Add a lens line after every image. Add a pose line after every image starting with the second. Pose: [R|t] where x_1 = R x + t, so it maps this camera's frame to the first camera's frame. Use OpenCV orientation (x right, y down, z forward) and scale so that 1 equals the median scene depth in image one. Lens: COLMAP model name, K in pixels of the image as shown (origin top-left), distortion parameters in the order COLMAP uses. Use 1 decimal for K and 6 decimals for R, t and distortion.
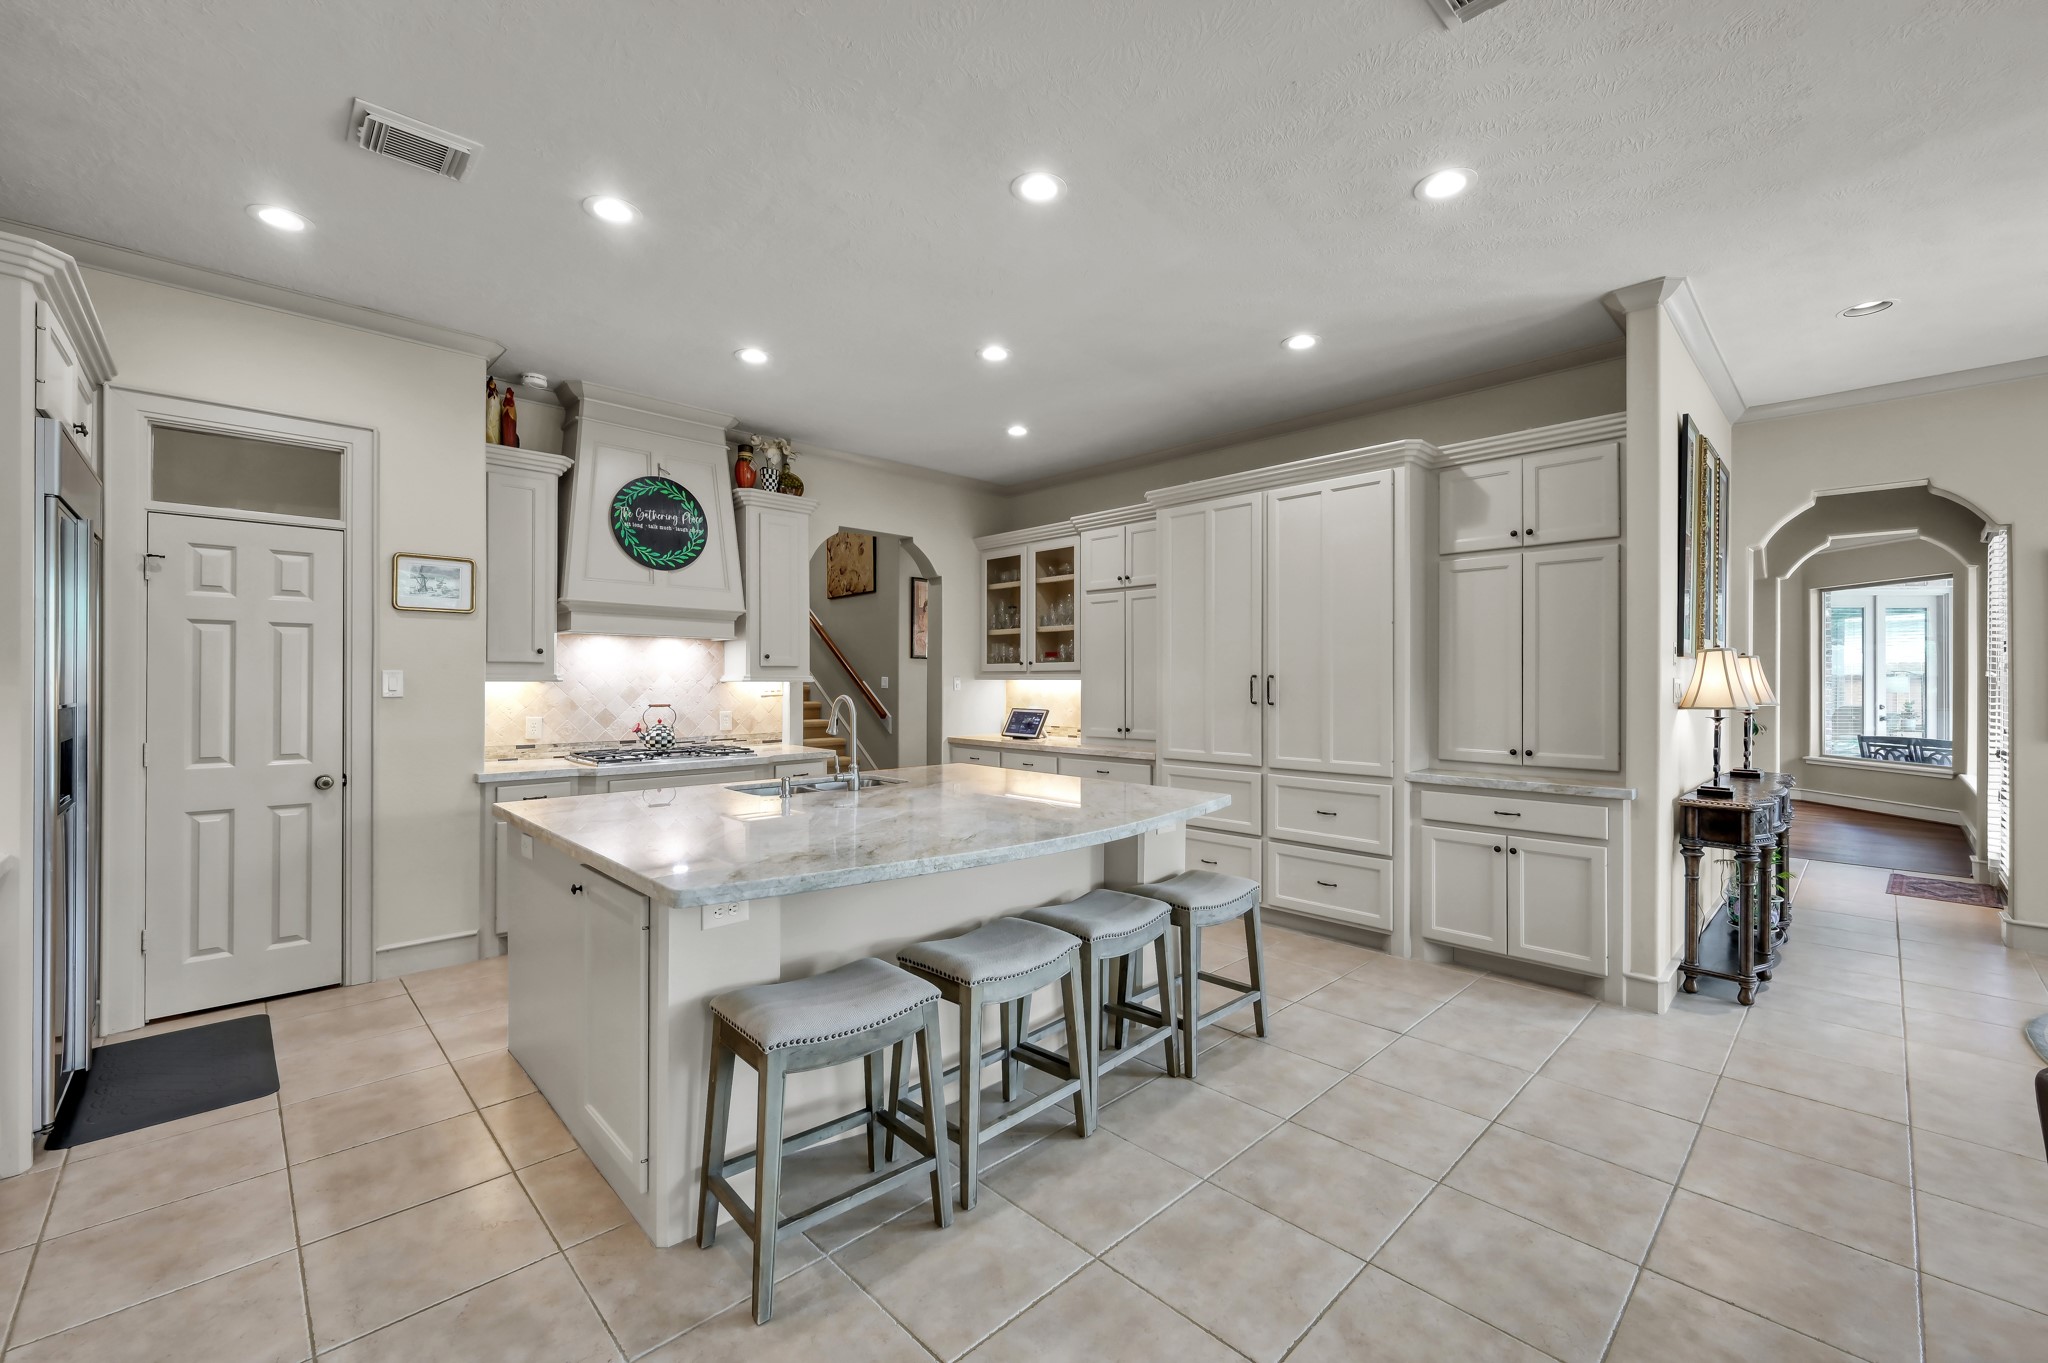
lens RADIAL K [[831.1, 0, 1026.6], [0, 831.1, 676.8], [0, 0, 1]] dist [-0.001917, 0.000388]
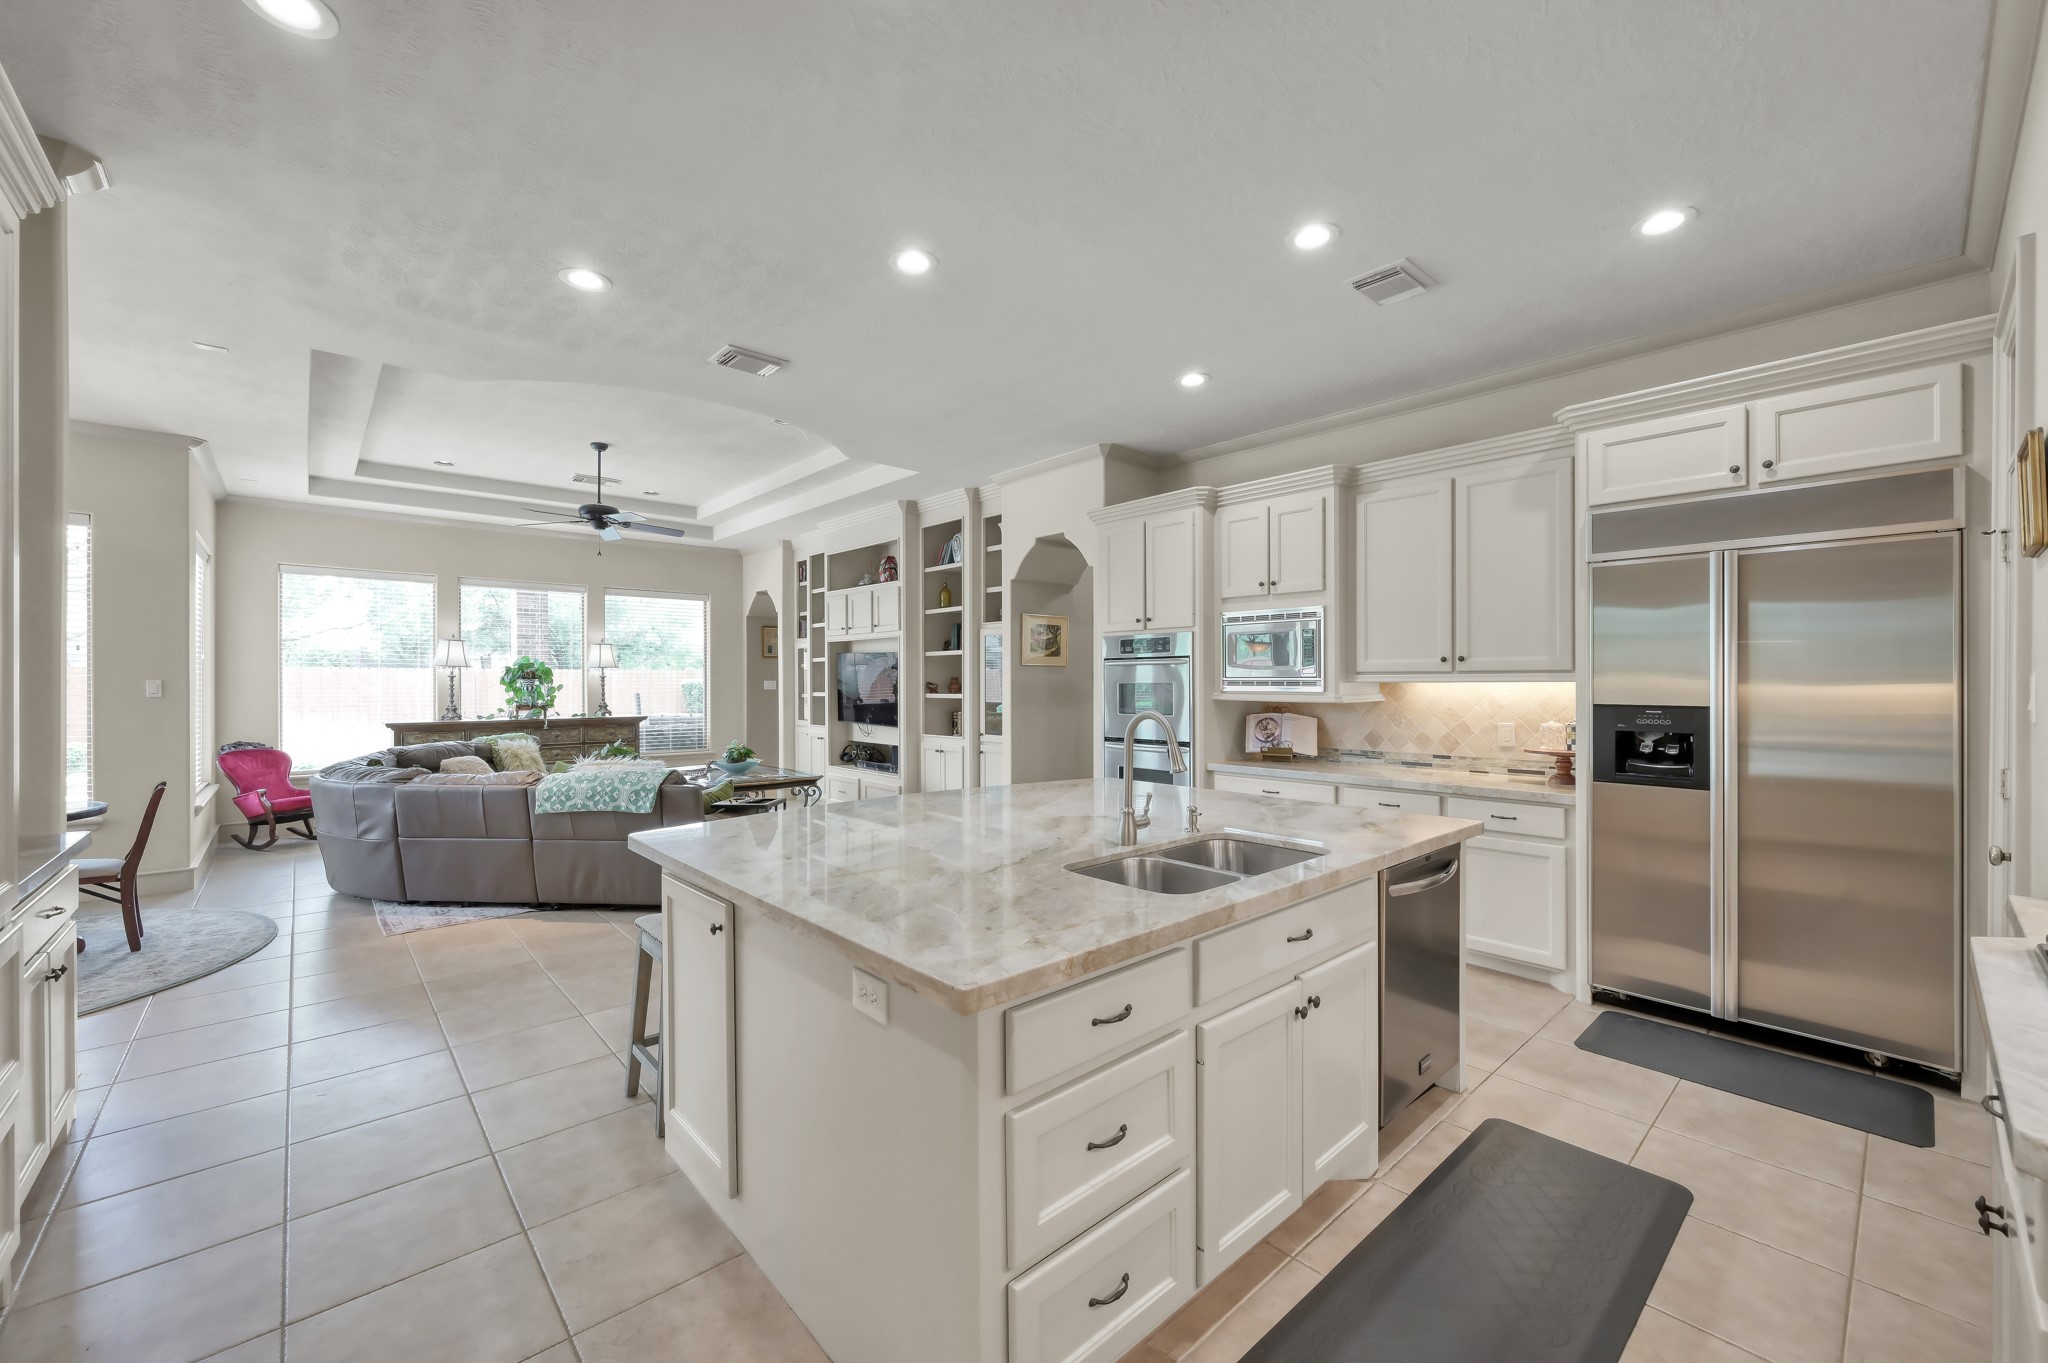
lens RADIAL K [[807.0, 0, 1027.8], [0, 807.0, 680.7], [0, 0, 1]] dist [0.003089, -0.000051]
pose [[-0.999296, -0.002759, 0.037422, -0.105860], [-0.002867, 0.999992, -0.002831, 0.000724], [-0.037414, -0.002936, -0.999296, 1.185262]]
